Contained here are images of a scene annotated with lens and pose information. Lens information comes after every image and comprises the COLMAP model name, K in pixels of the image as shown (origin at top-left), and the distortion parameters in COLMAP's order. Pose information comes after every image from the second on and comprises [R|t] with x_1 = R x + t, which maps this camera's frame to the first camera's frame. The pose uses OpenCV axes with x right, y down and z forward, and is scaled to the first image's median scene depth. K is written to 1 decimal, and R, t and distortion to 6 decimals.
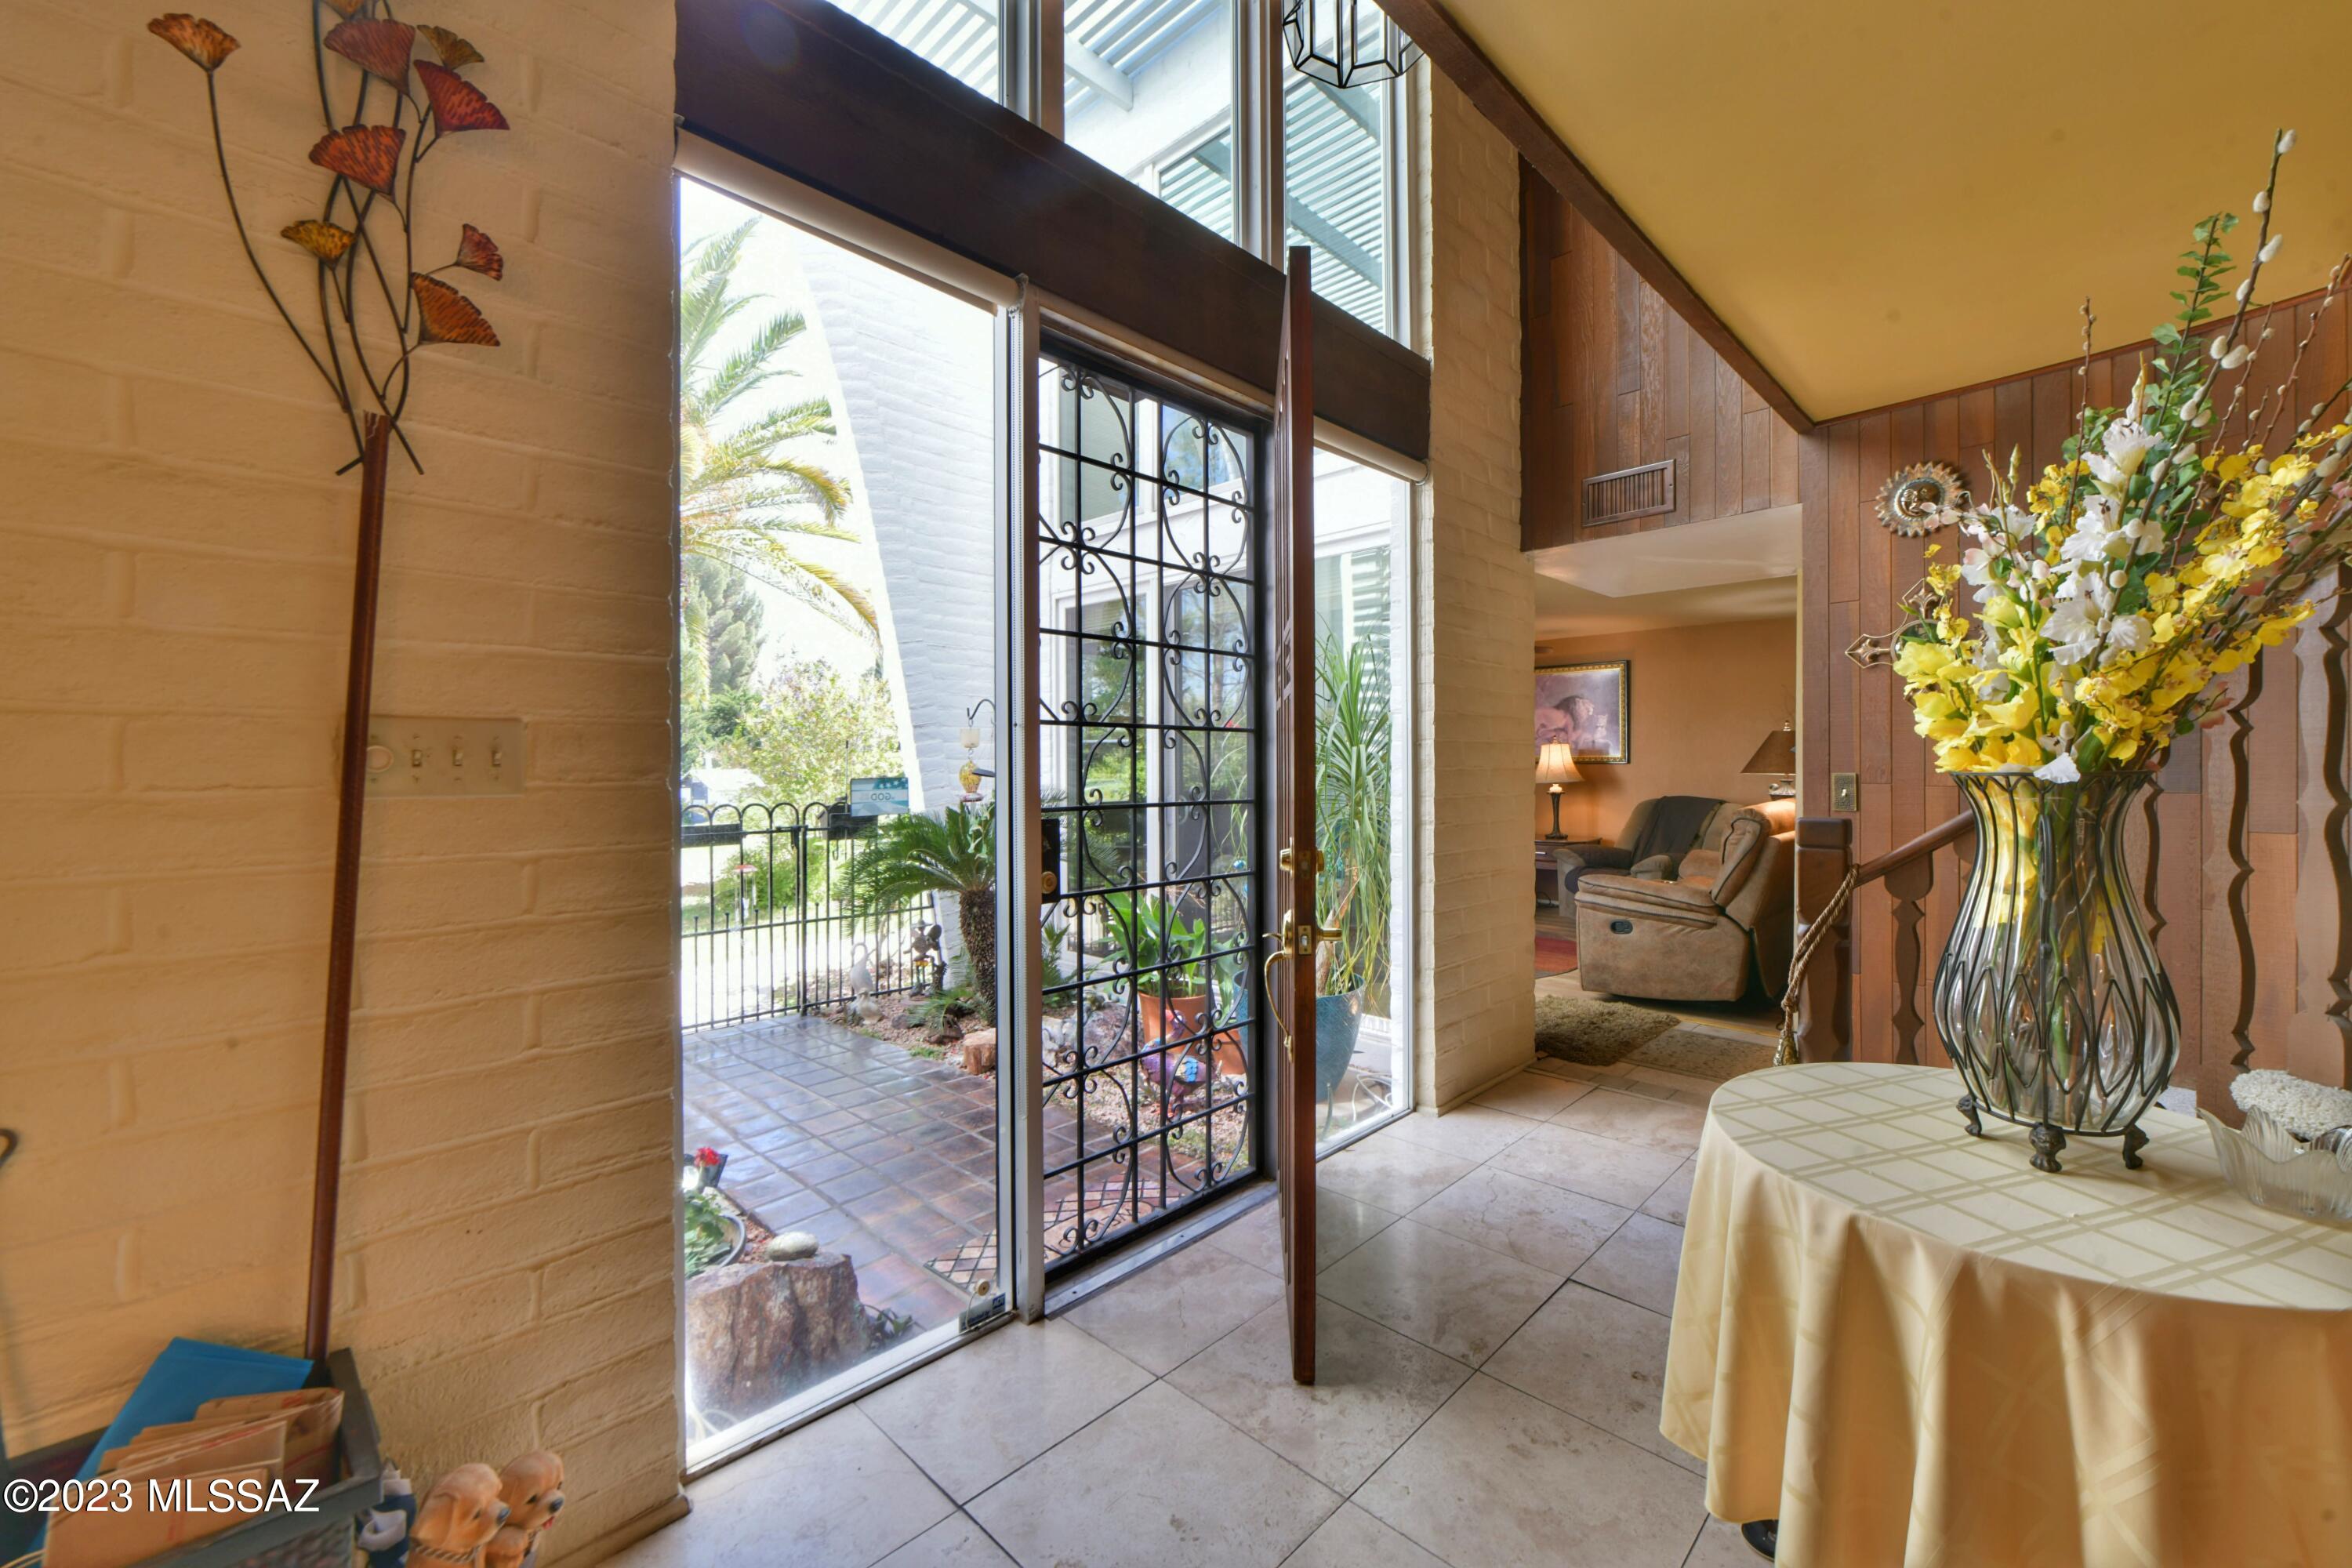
lens RADIAL K [[930.9, 0, 1182.3], [0, 930.9, 774.3], [0, 0, 1]] dist [-0.010293, -0.000797]
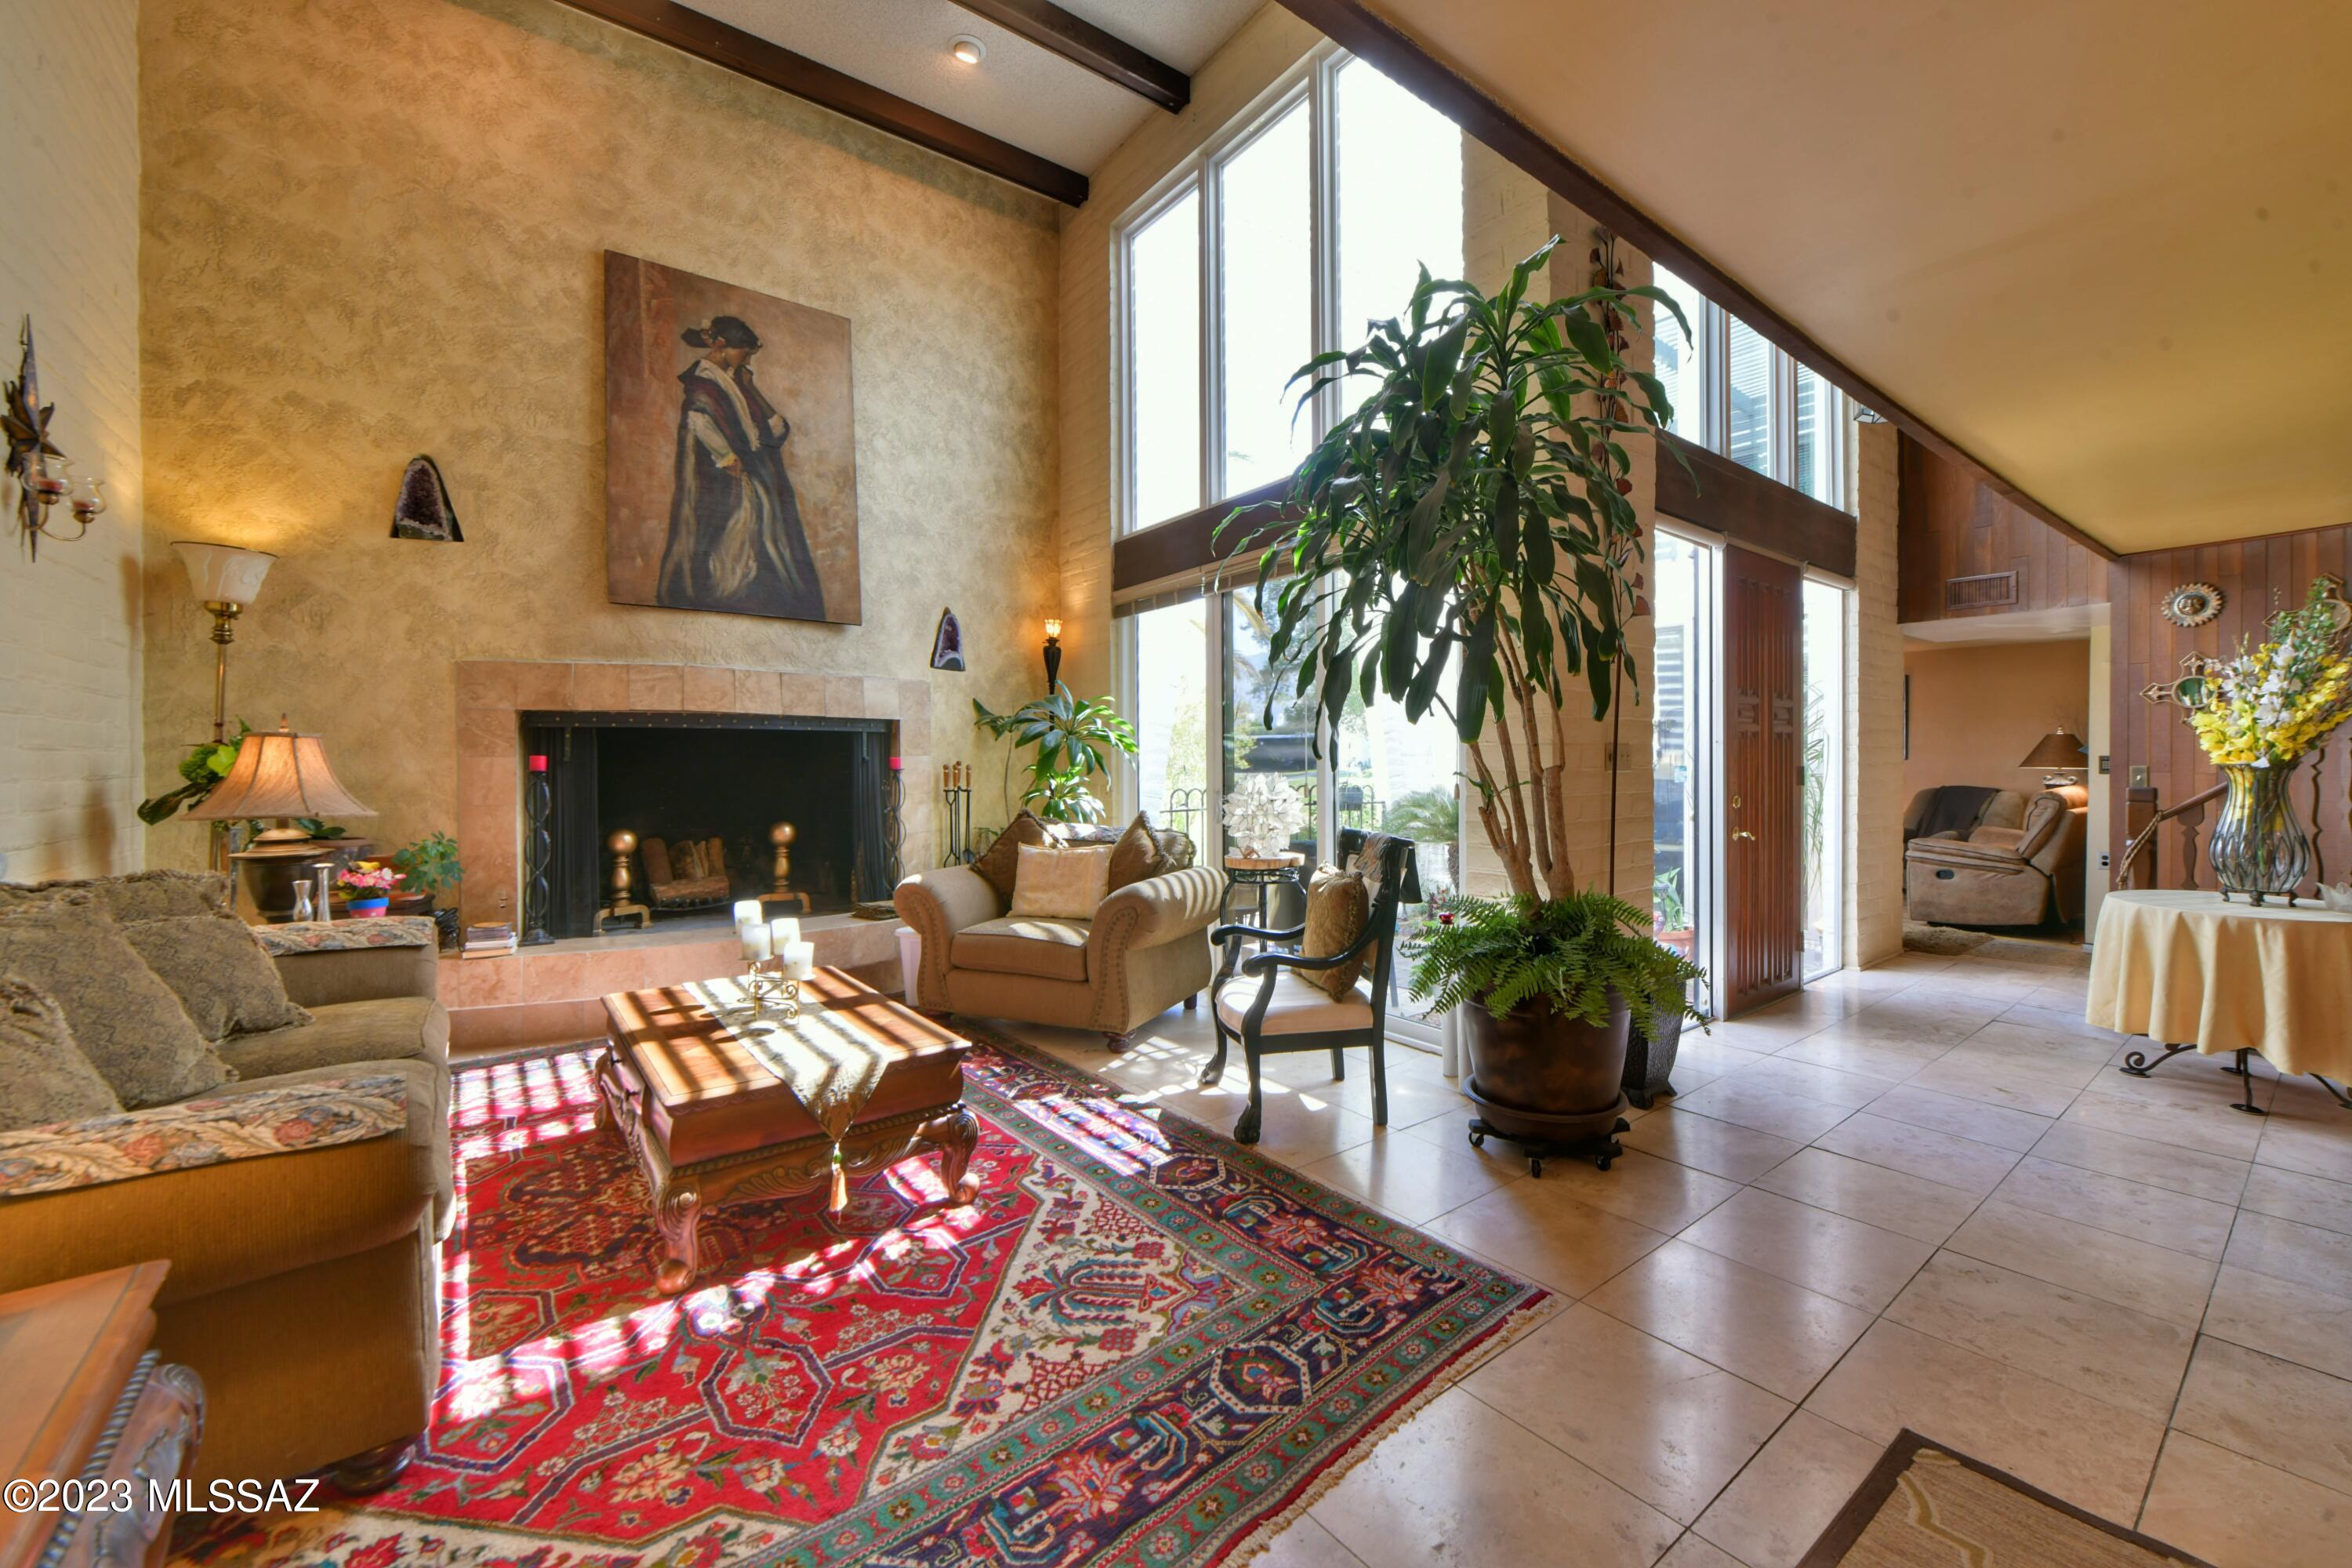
lens RADIAL K [[930.9, 0, 1176.9], [0, 930.9, 772.1], [0, 0, 1]] dist [-0.010293, -0.000797]
pose [[0.989583, 0.002936, -0.143934, -1.587172], [-0.002423, 0.999990, 0.003735, 0.016505], [0.143943, -0.003347, 0.989580, -1.852650]]
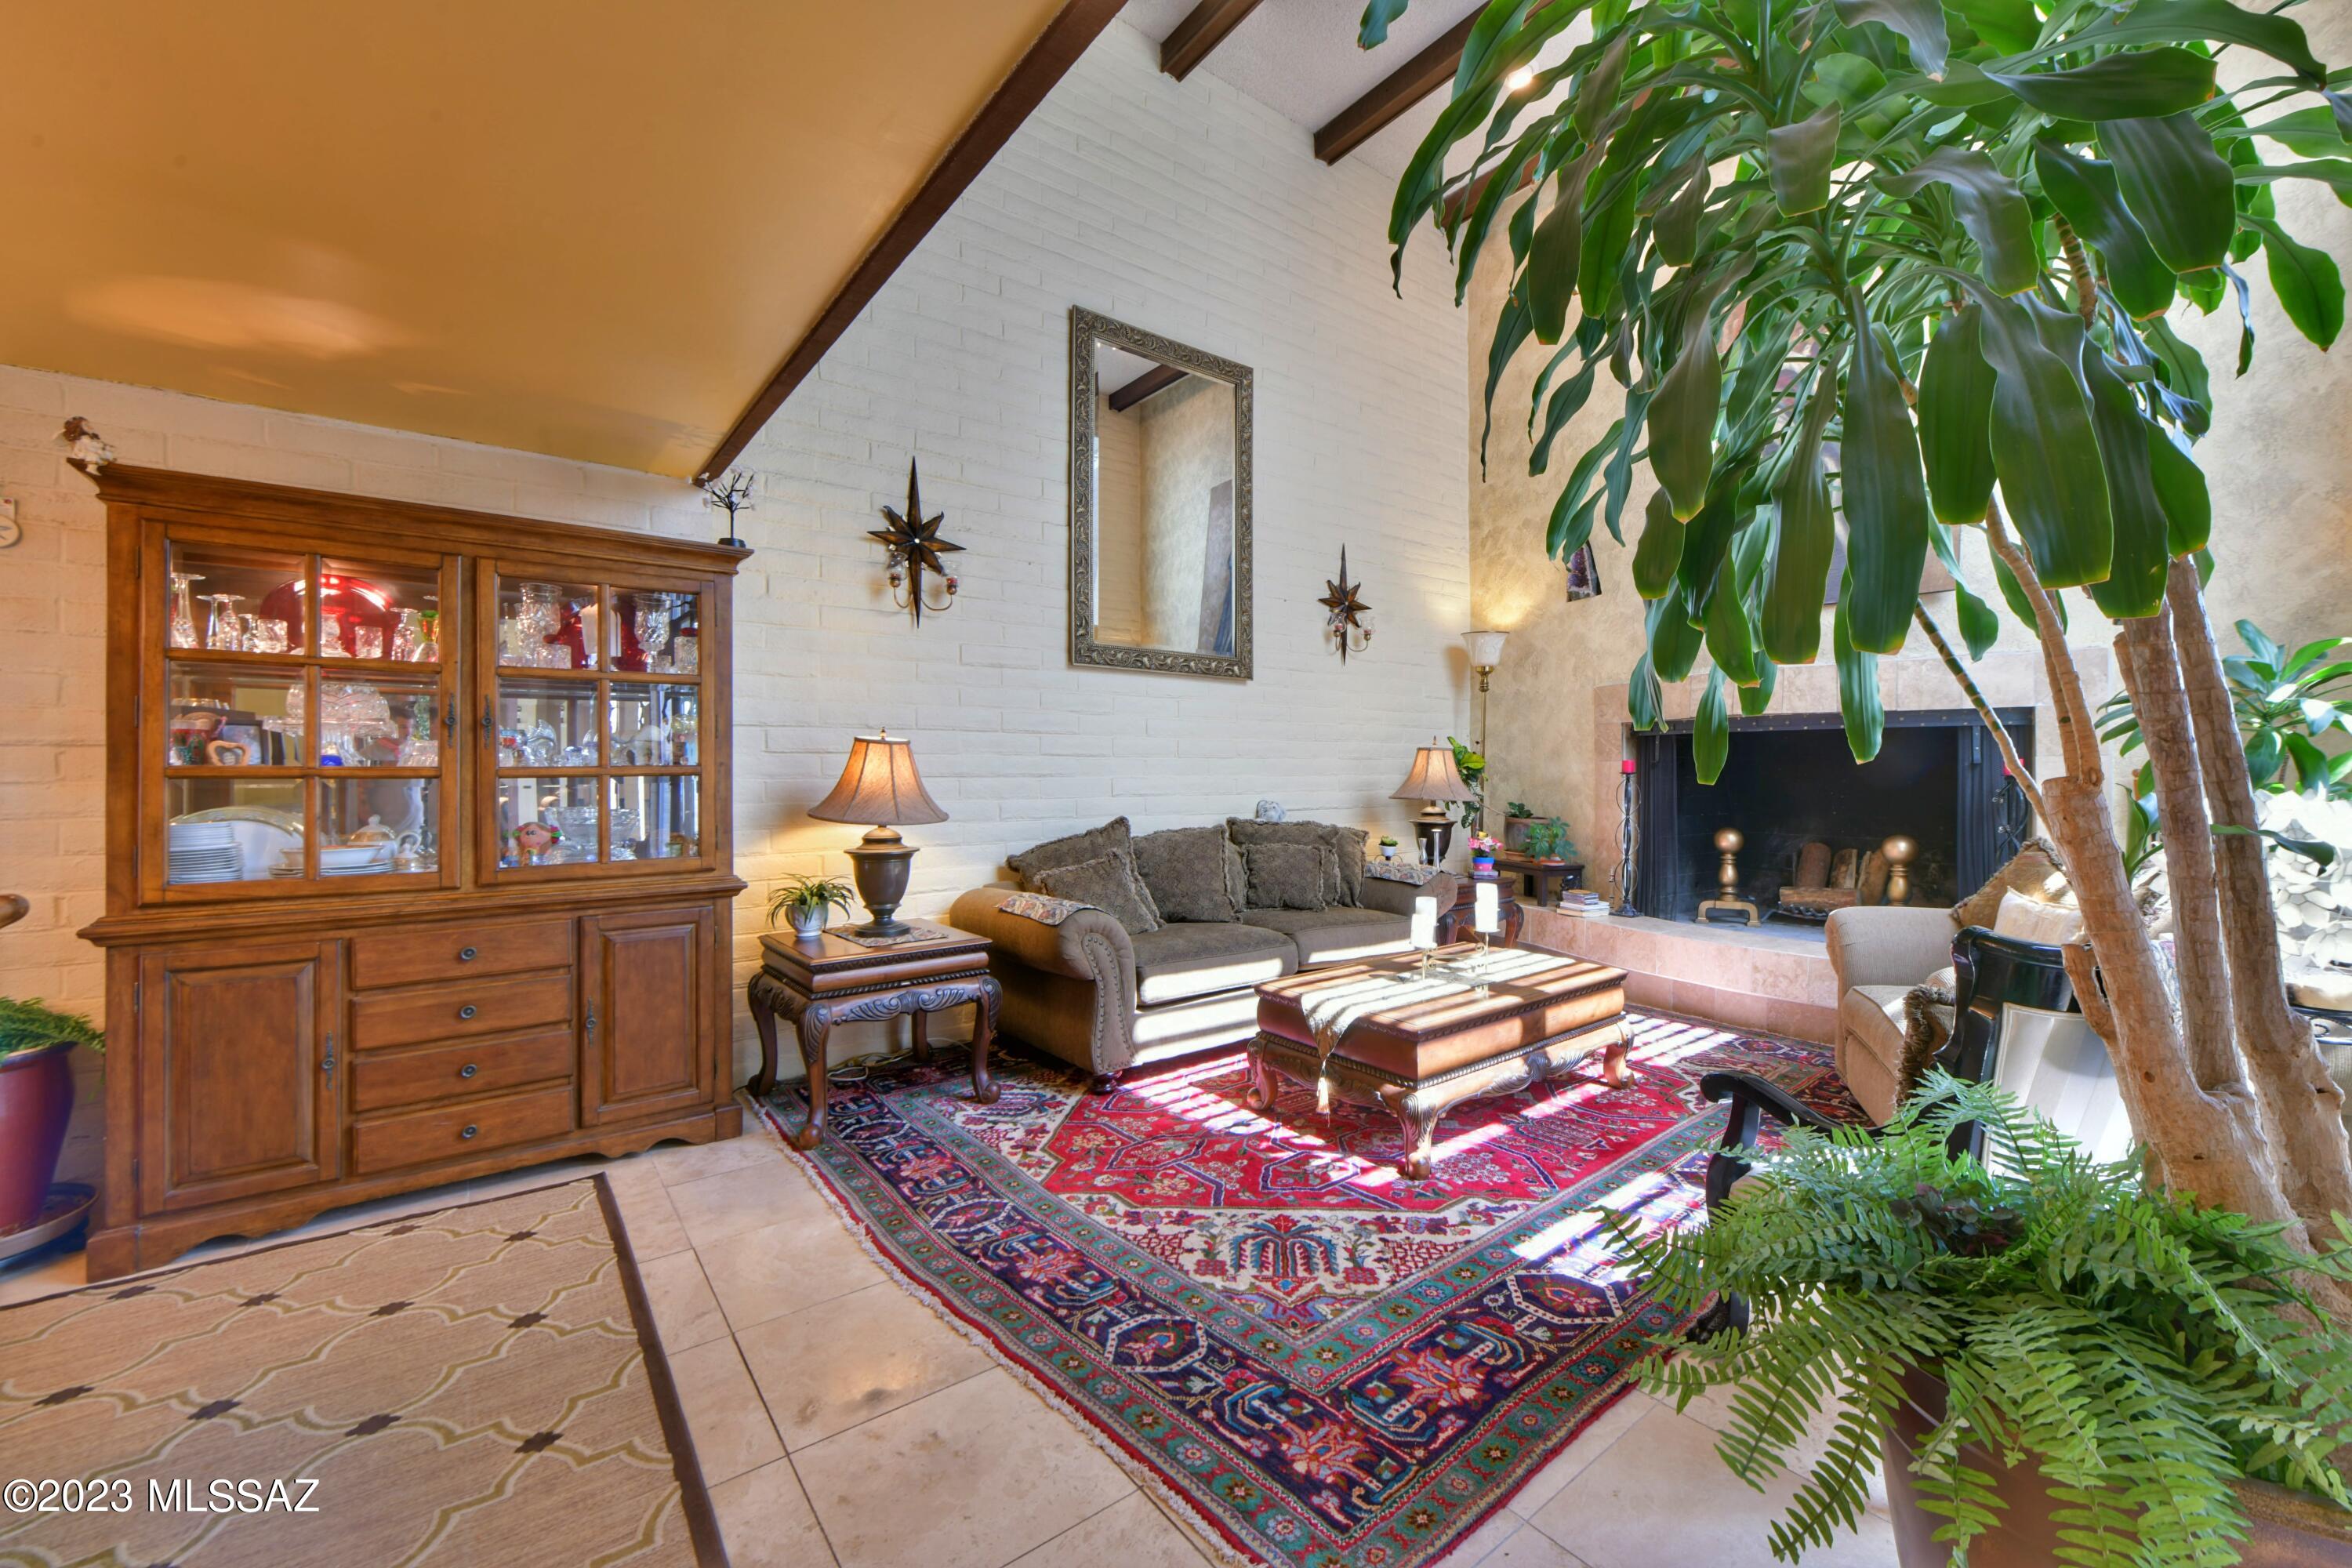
lens RADIAL K [[930.9, 0, 1246.6], [0, 930.9, 769.5], [0, 0, 1]] dist [-0.010293, -0.000797]
pose [[-0.104301, 0.006670, -0.994523, 3.712771], [-0.005411, 0.999959, 0.007273, -0.060642], [0.994531, 0.006140, -0.104261, 4.590961]]
